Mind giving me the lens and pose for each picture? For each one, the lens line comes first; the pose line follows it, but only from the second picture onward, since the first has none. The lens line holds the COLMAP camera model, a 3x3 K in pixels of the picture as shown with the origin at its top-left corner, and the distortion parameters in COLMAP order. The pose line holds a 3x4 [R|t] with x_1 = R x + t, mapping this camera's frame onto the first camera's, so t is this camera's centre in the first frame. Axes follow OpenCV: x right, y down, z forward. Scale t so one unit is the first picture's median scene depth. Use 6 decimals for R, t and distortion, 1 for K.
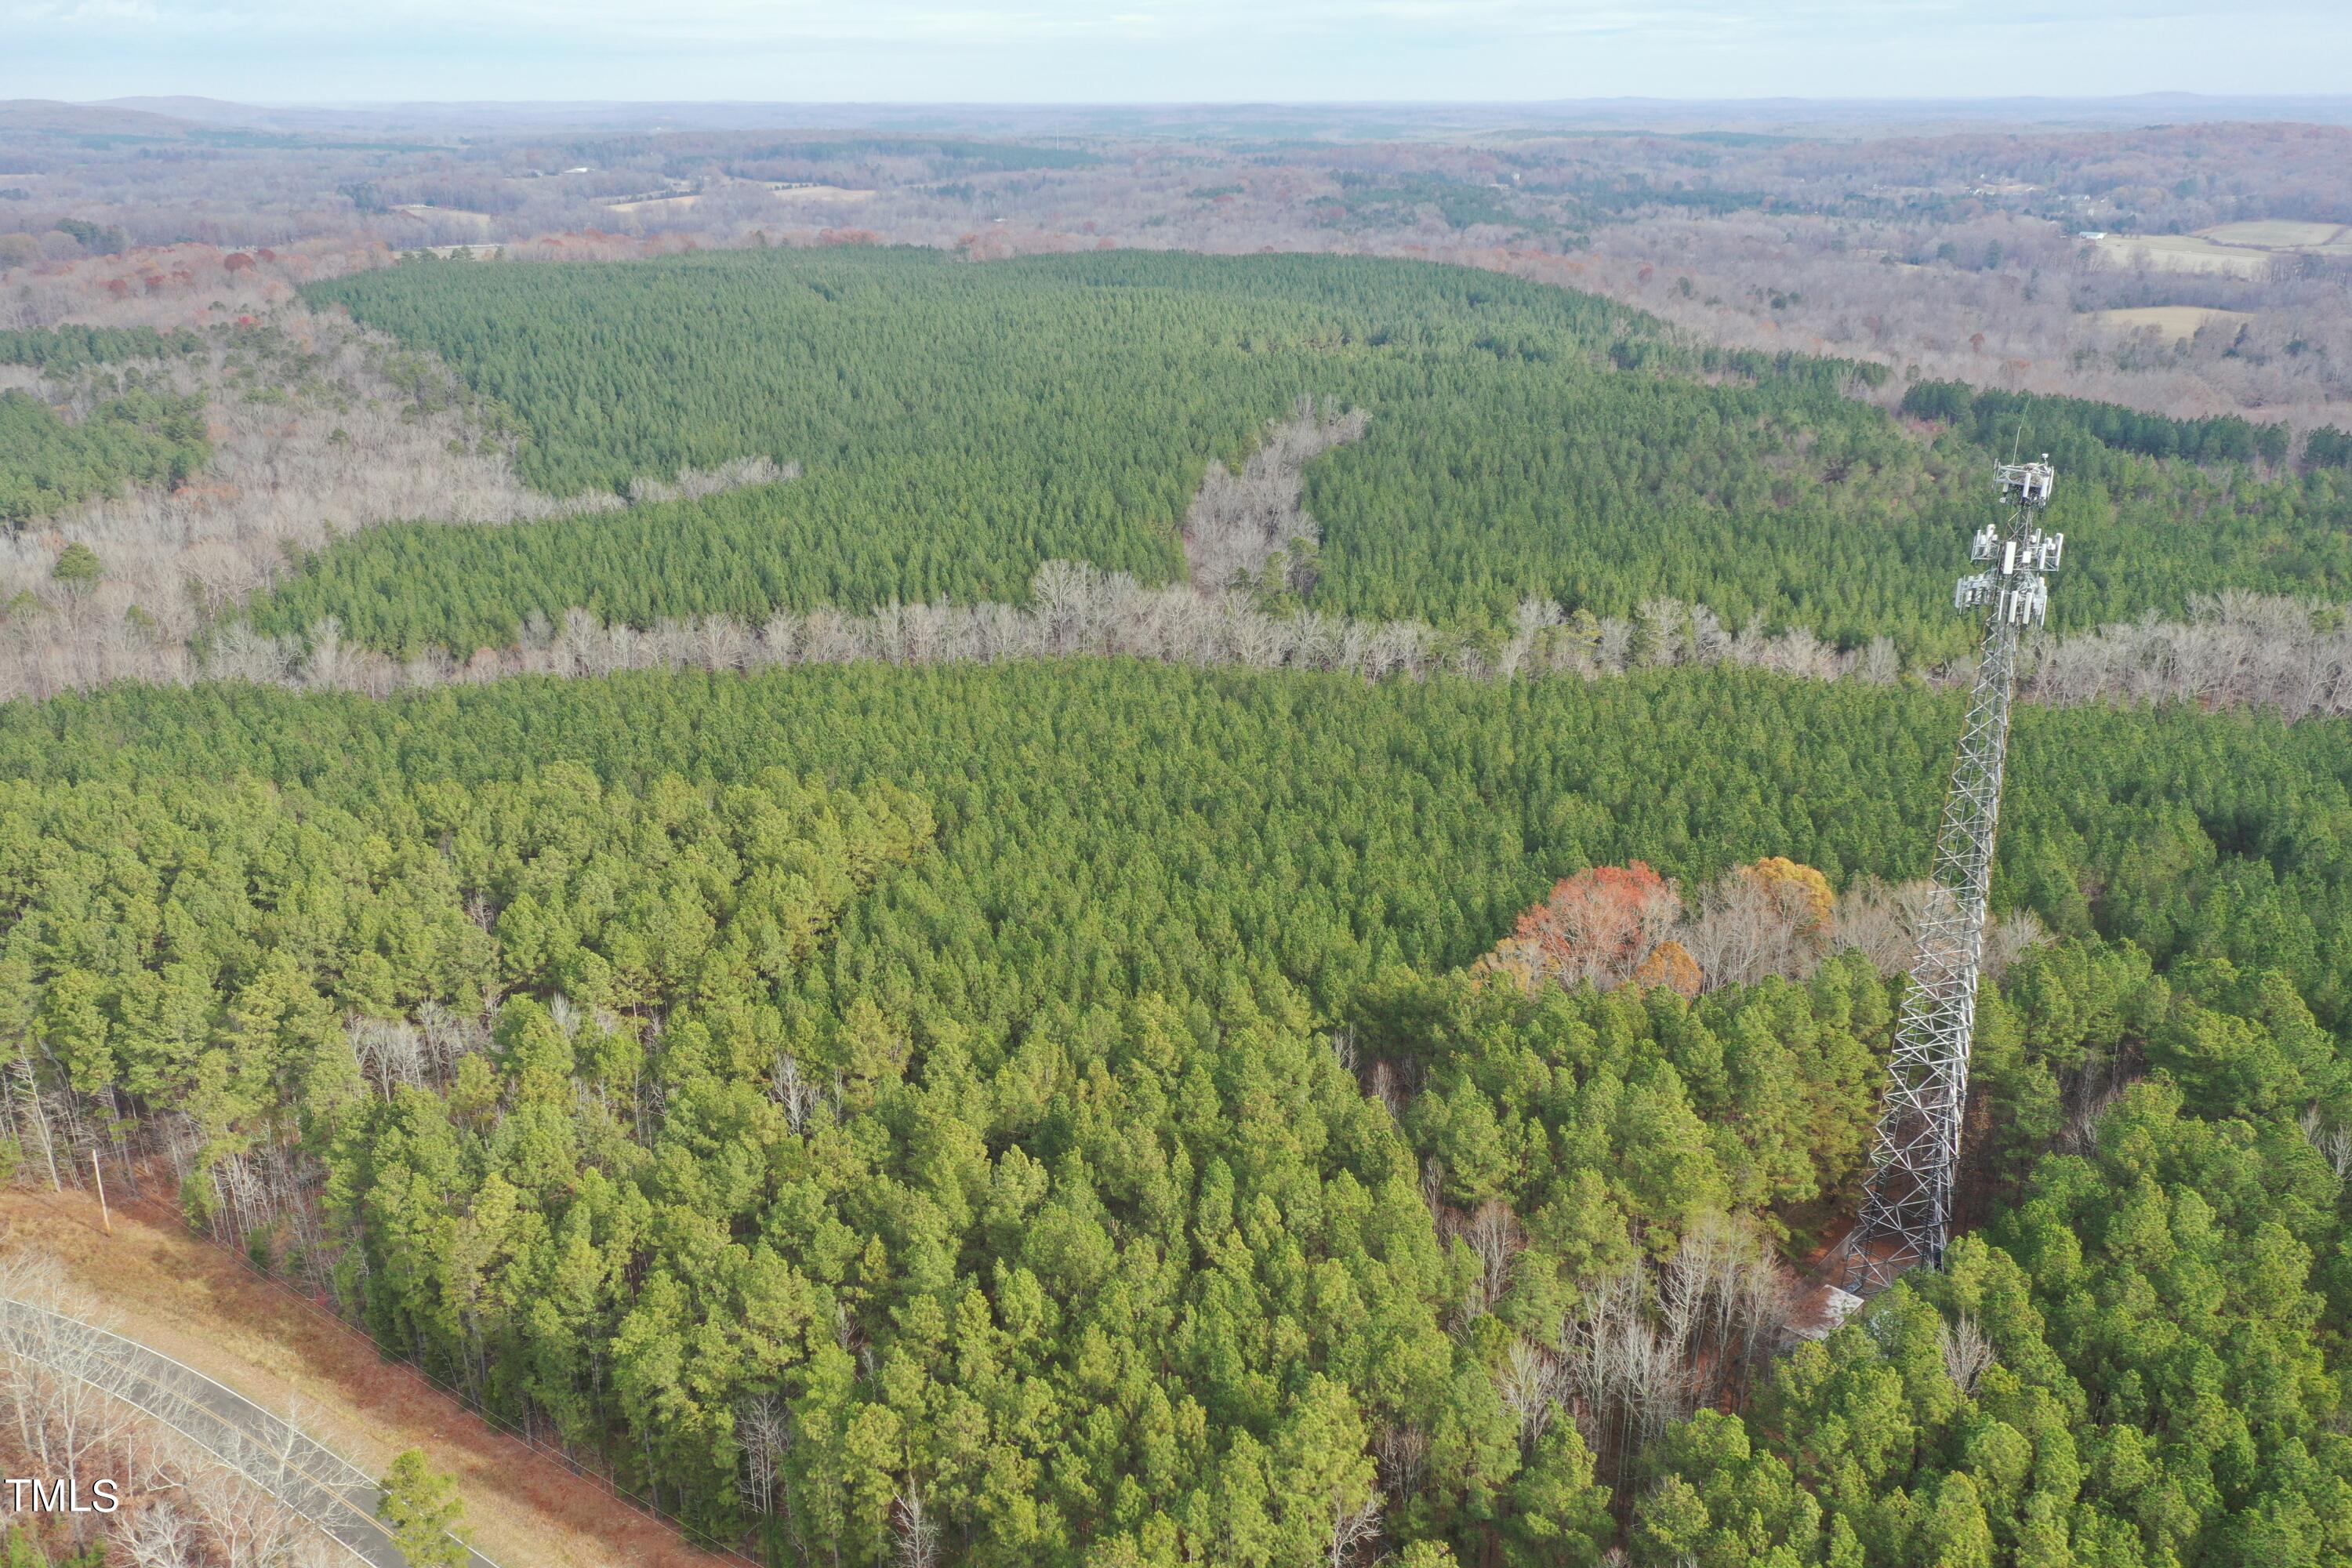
lens RADIAL K [[1878.9, 0, 1176.4], [0, 1878.9, 781.4], [0, 0, 1]] dist [0.019260, 0.009154]
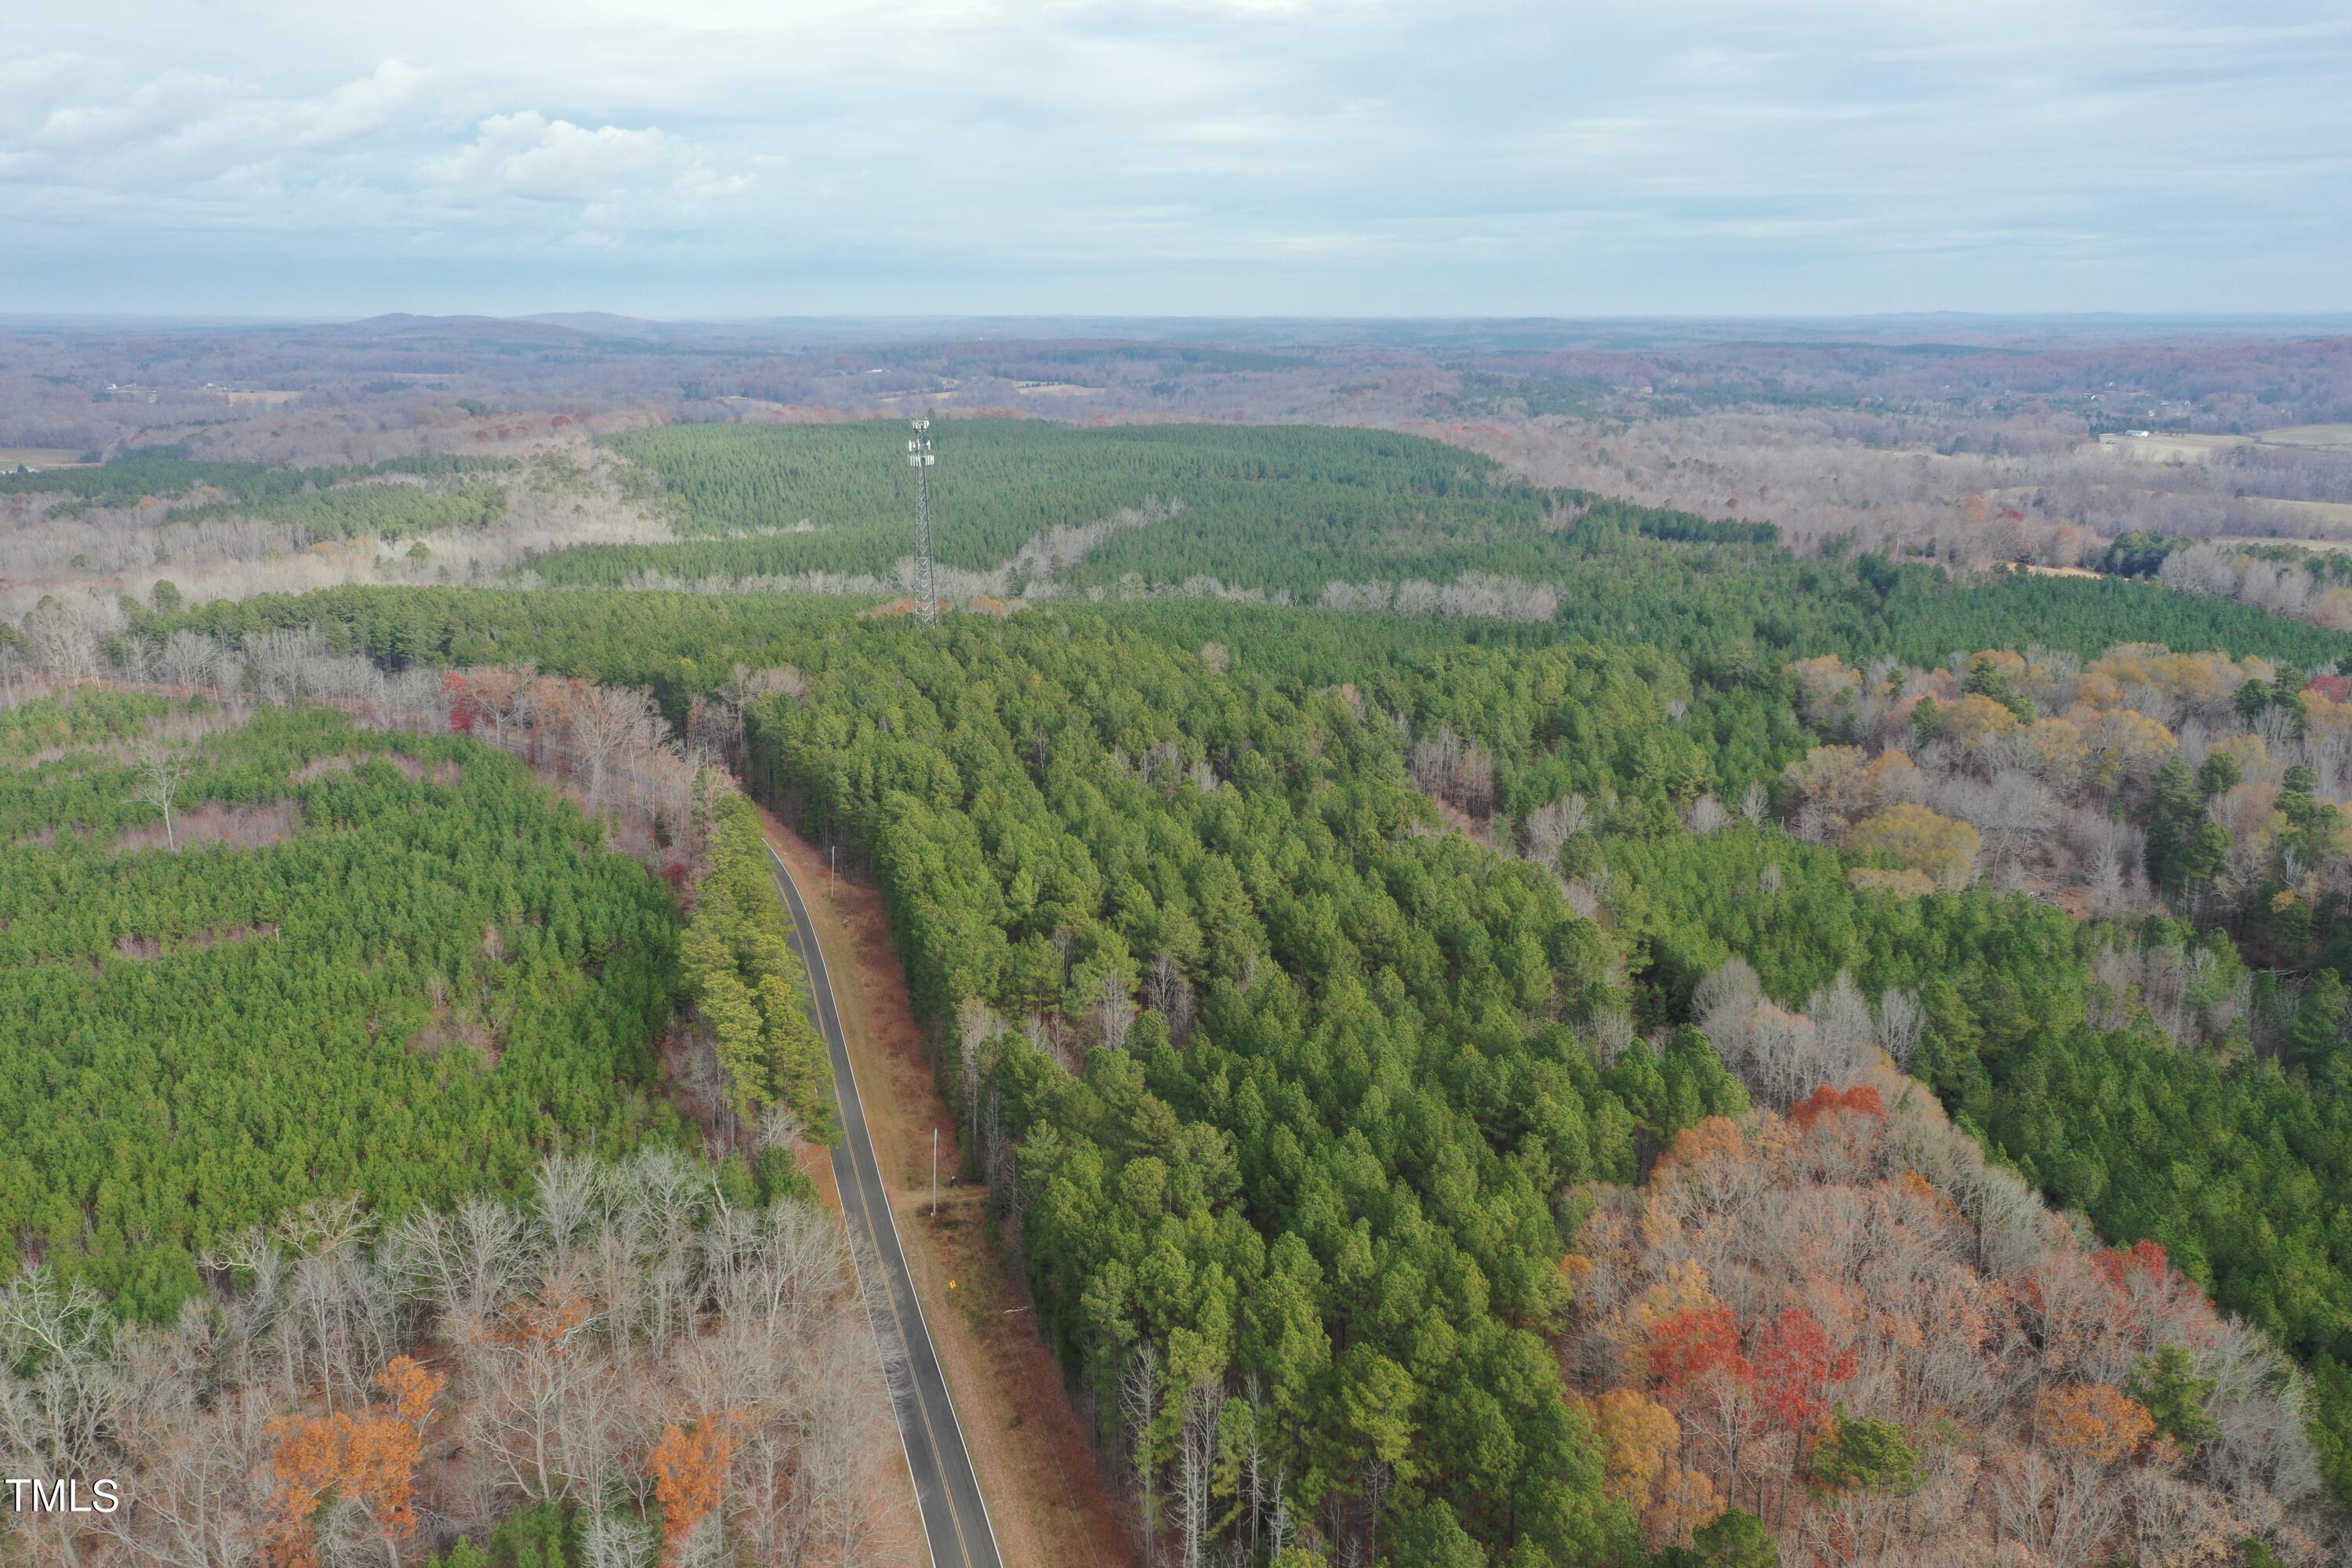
lens RADIAL K [[1878.9, 0, 1176.0], [0, 1878.9, 784.9], [0, 0, 1]] dist [0.019260, 0.009154]
pose [[0.985814, 0.042862, -0.162274, 0.102664], [-0.059139, 0.993541, -0.096841, 0.054645], [0.157075, 0.105064, 0.981982, -0.151200]]
